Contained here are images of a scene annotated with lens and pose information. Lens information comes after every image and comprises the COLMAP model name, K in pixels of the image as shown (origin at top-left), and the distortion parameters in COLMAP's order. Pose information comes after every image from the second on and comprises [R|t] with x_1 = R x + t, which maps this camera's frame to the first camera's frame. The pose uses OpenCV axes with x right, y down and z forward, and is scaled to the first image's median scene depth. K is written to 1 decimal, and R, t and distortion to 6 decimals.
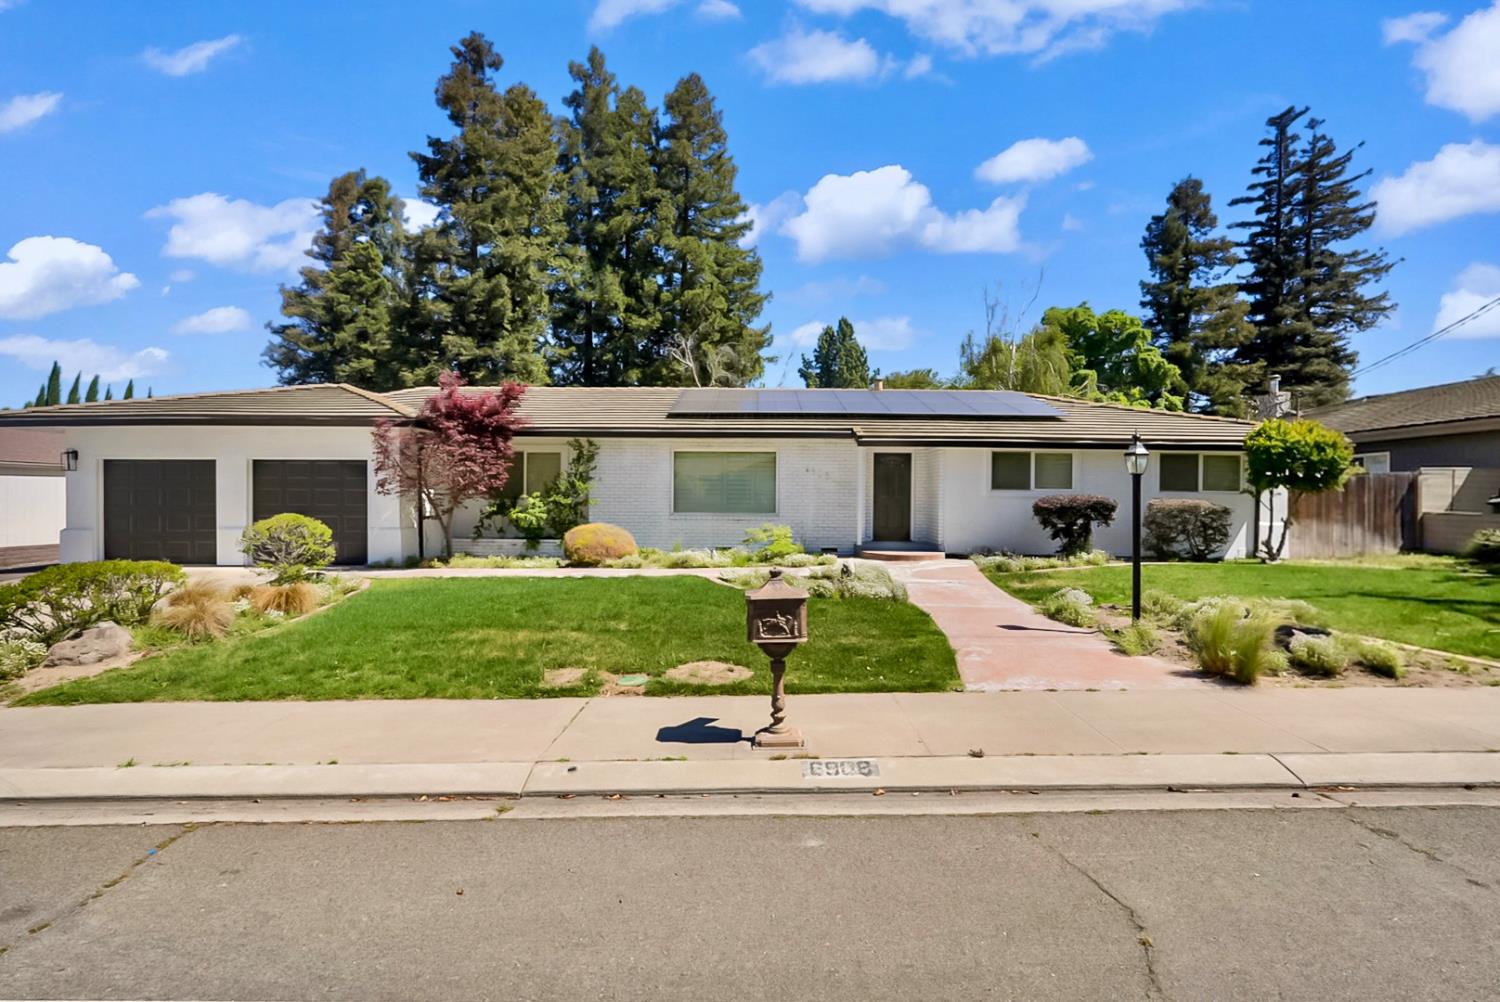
lens RADIAL K [[653.1, 0, 744.0], [0, 653.1, 503.3], [0, 0, 1]] dist [0.002121, 0.000305]
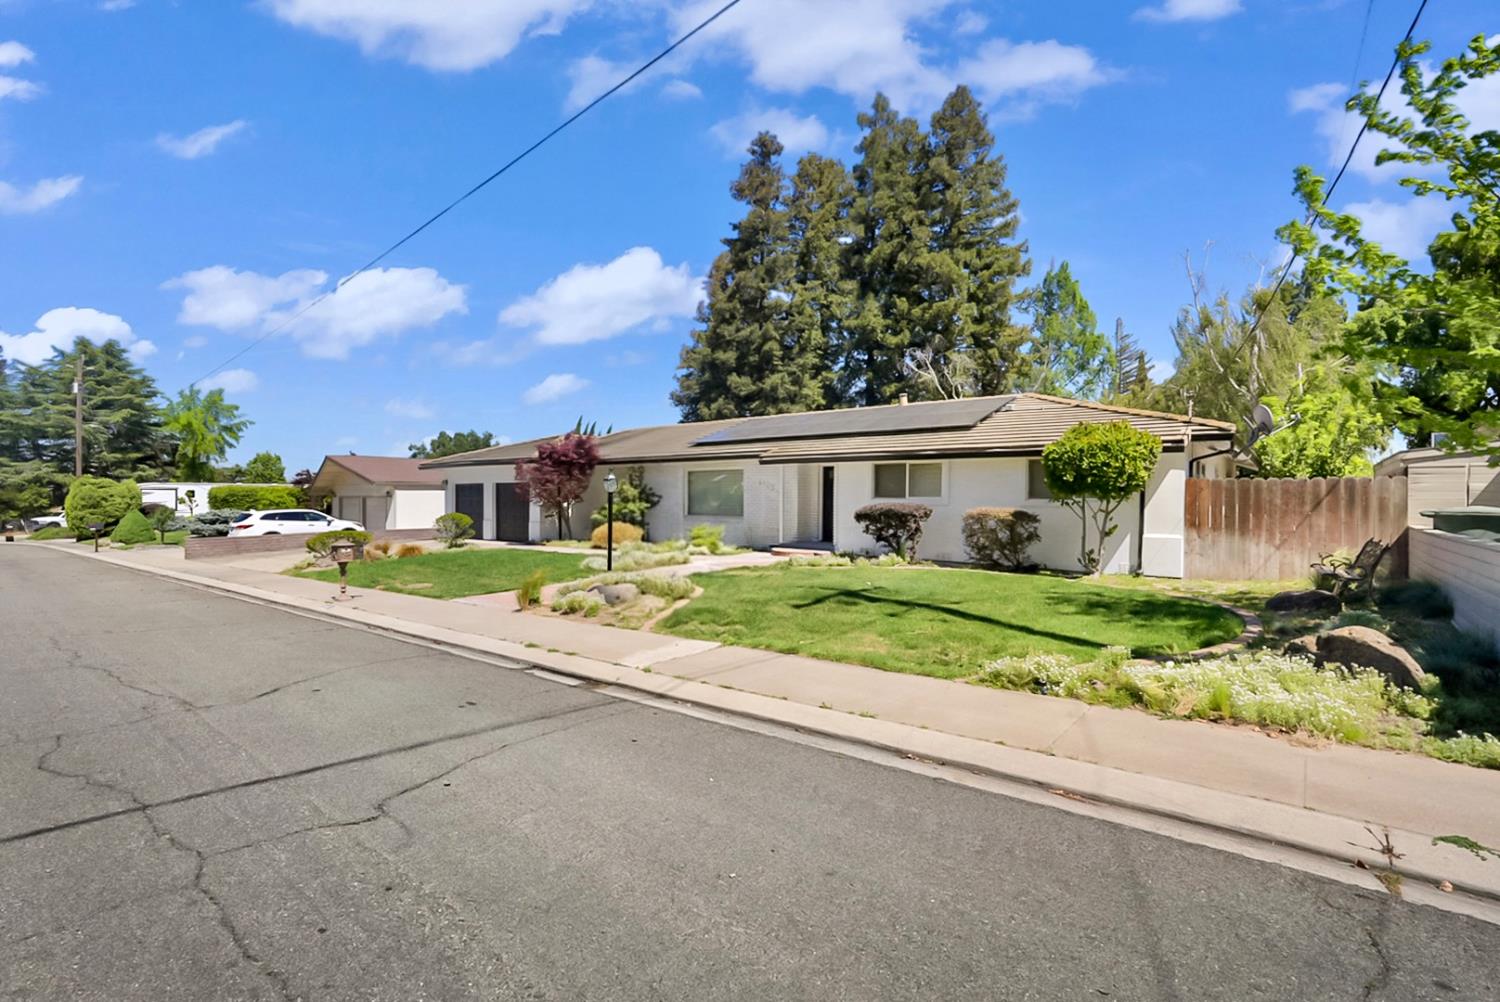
lens RADIAL K [[653.1, 0, 741.4], [0, 653.1, 500.0], [0, 0, 1]] dist [0.002121, 0.000305]
pose [[0.796839, -0.000357, -0.604192, 0.286272], [-0.004530, 0.999968, -0.006566, -0.002877], [0.604175, 0.007969, 0.796812, -0.017887]]
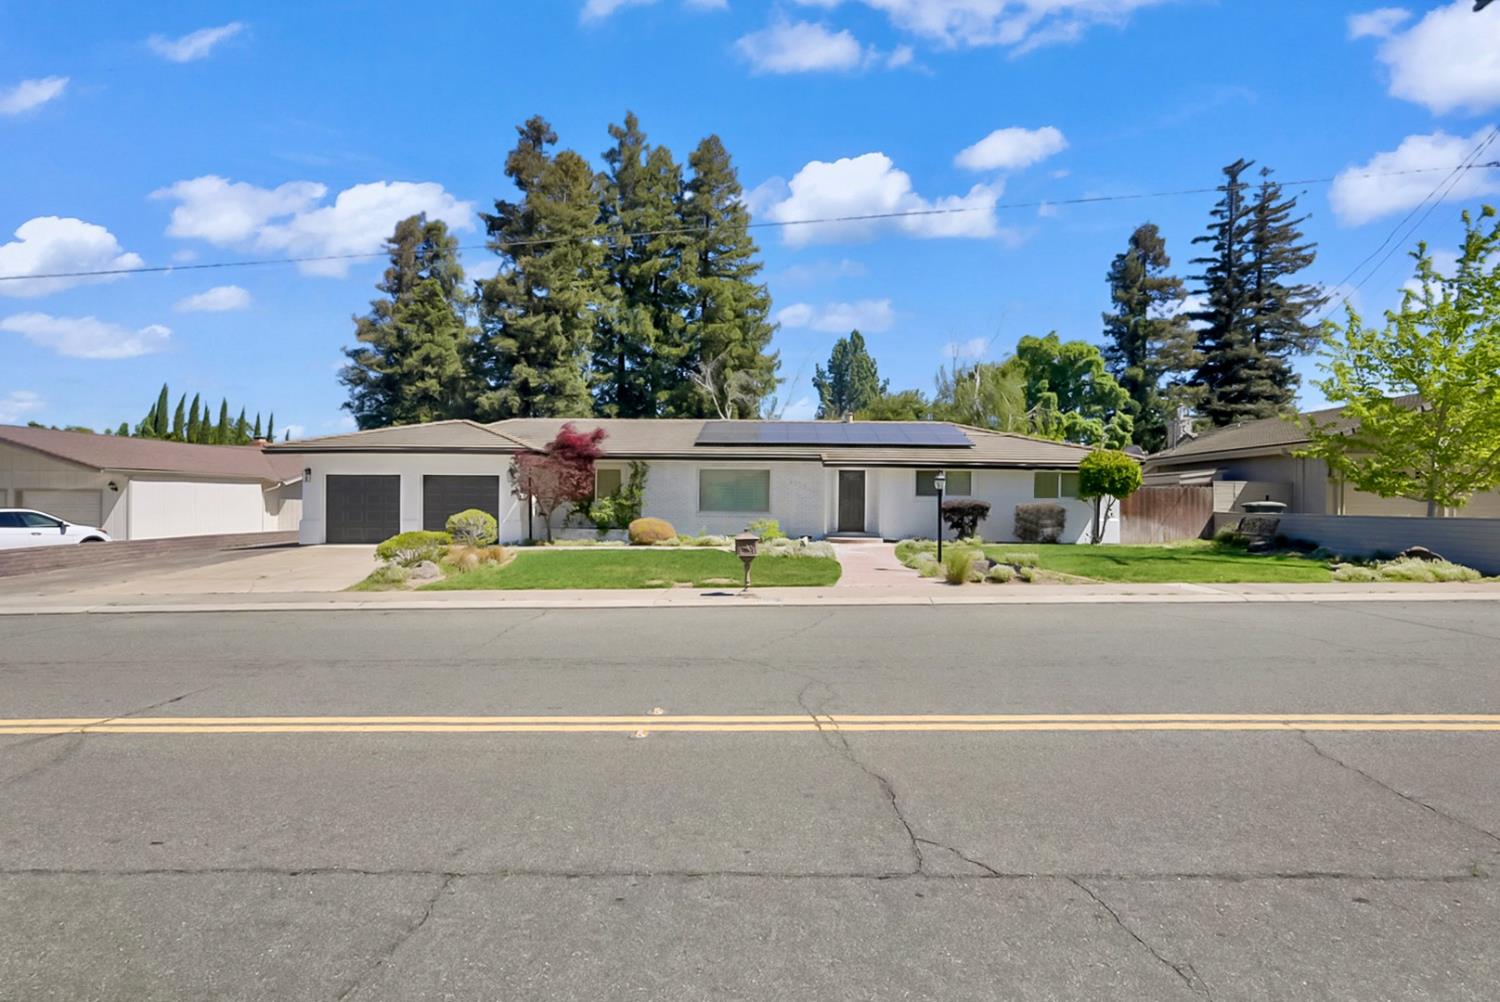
lens RADIAL K [[653.1, 0, 761.3], [0, 653.1, 490.8], [0, 0, 1]] dist [0.002121, 0.000305]
pose [[0.999993, 0.003322, -0.001715, 0.011334], [-0.003362, 0.999698, -0.024345, 0.001418], [0.001634, 0.024351, 0.999702, -0.159019]]
